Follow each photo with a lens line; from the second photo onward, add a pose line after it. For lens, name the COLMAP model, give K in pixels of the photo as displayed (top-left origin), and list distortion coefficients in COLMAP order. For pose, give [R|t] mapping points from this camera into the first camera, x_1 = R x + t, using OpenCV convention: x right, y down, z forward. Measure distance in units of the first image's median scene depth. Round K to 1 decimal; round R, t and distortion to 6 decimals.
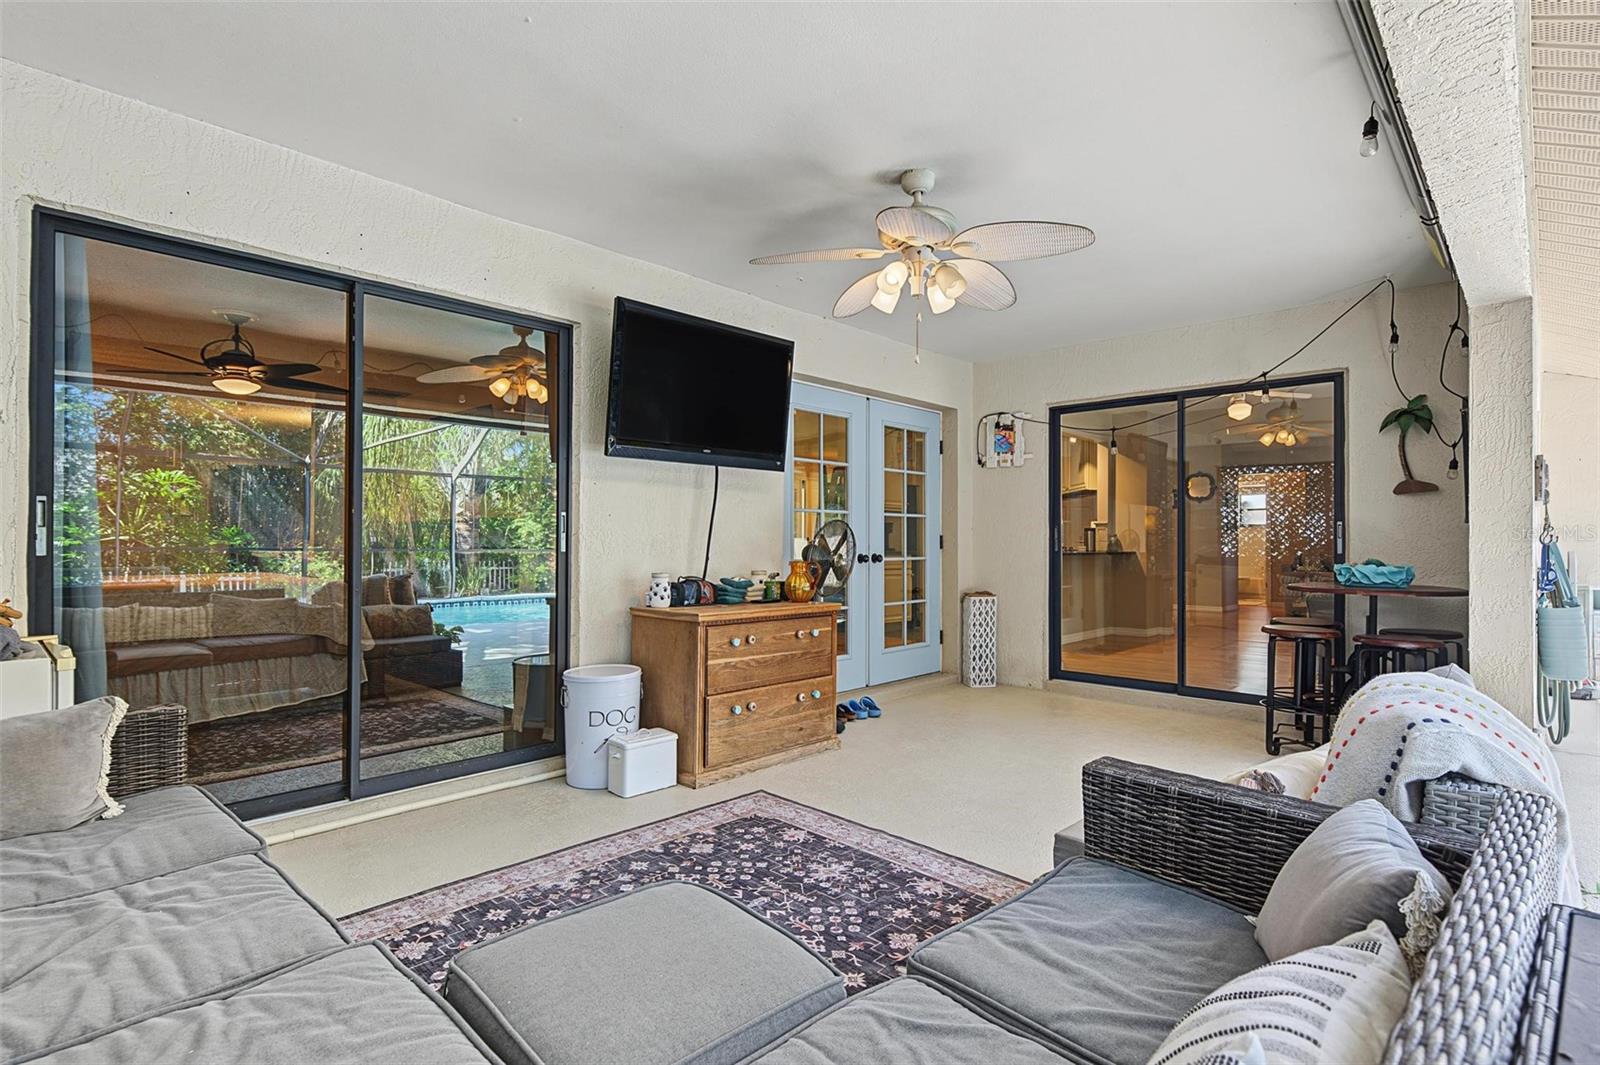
lens RADIAL K [[787.5, 0, 794.9], [0, 787.5, 540.2], [0, 0, 1]] dist [-0.004427, 0.000937]
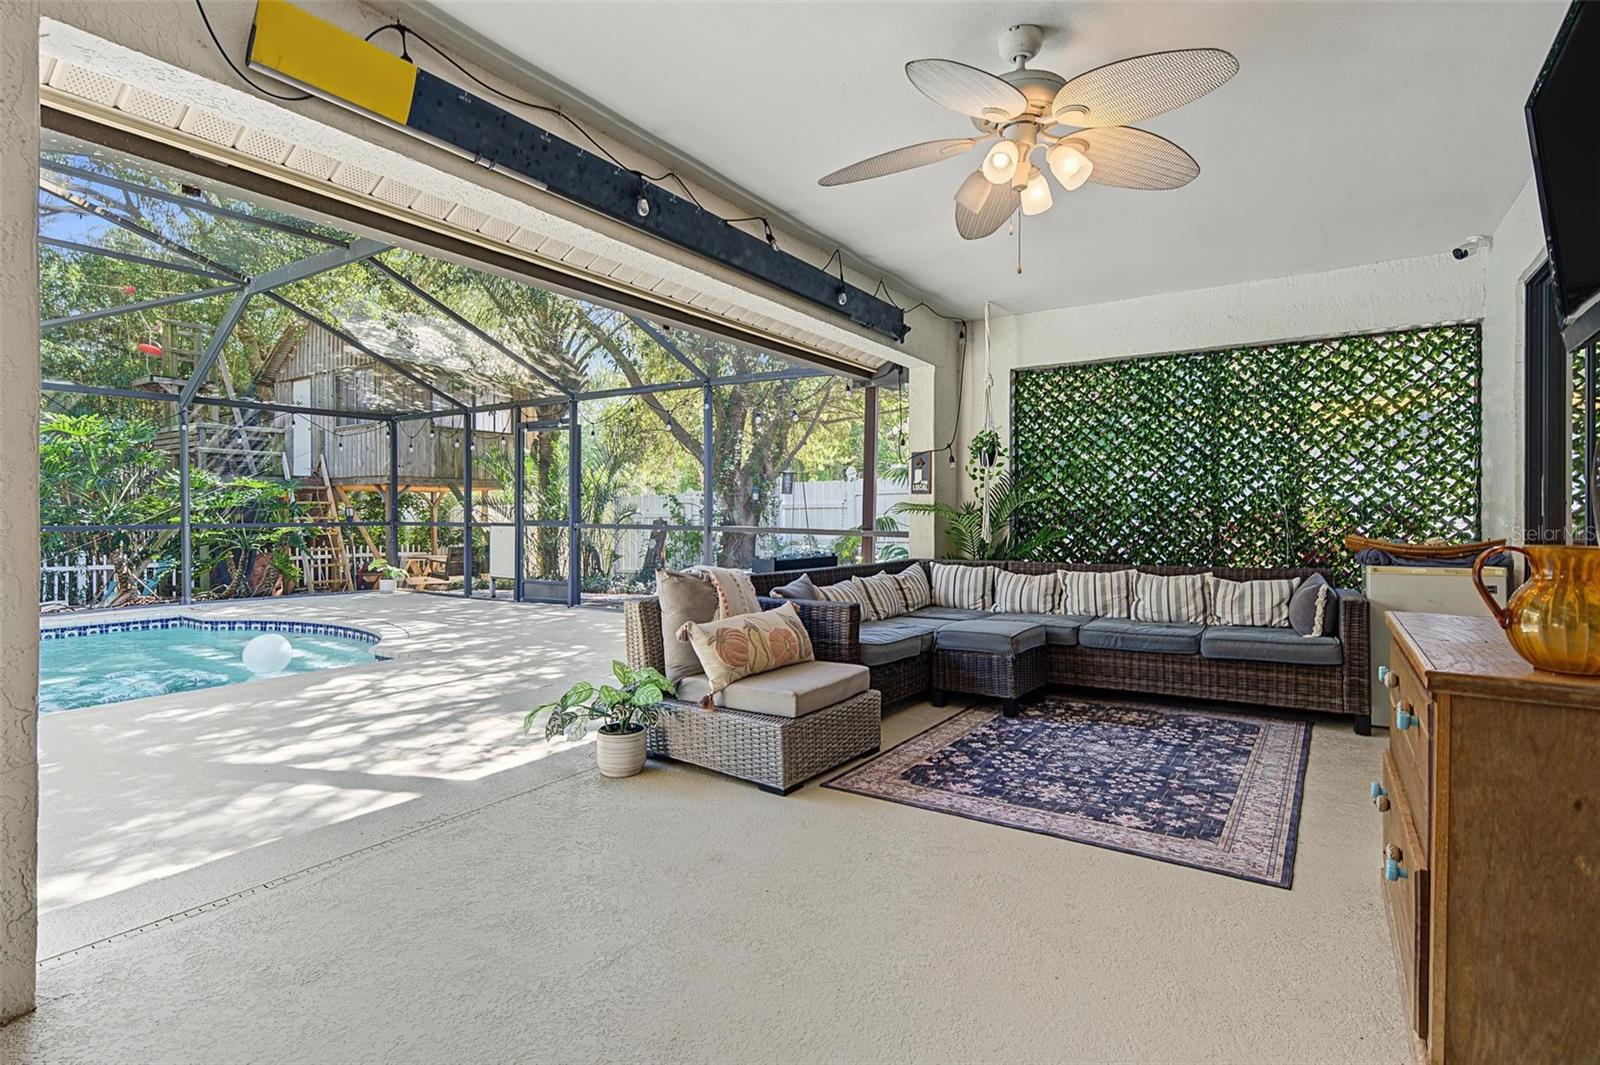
lens RADIAL K [[787.5, 0, 799.9], [0, 787.5, 523.7], [0, 0, 1]] dist [-0.004427, 0.000937]
pose [[-0.984276, -0.004385, -0.176584, 0.596344], [-0.005316, 0.999974, 0.004796, 0.031689], [0.176558, 0.005660, -0.984274, 2.026396]]
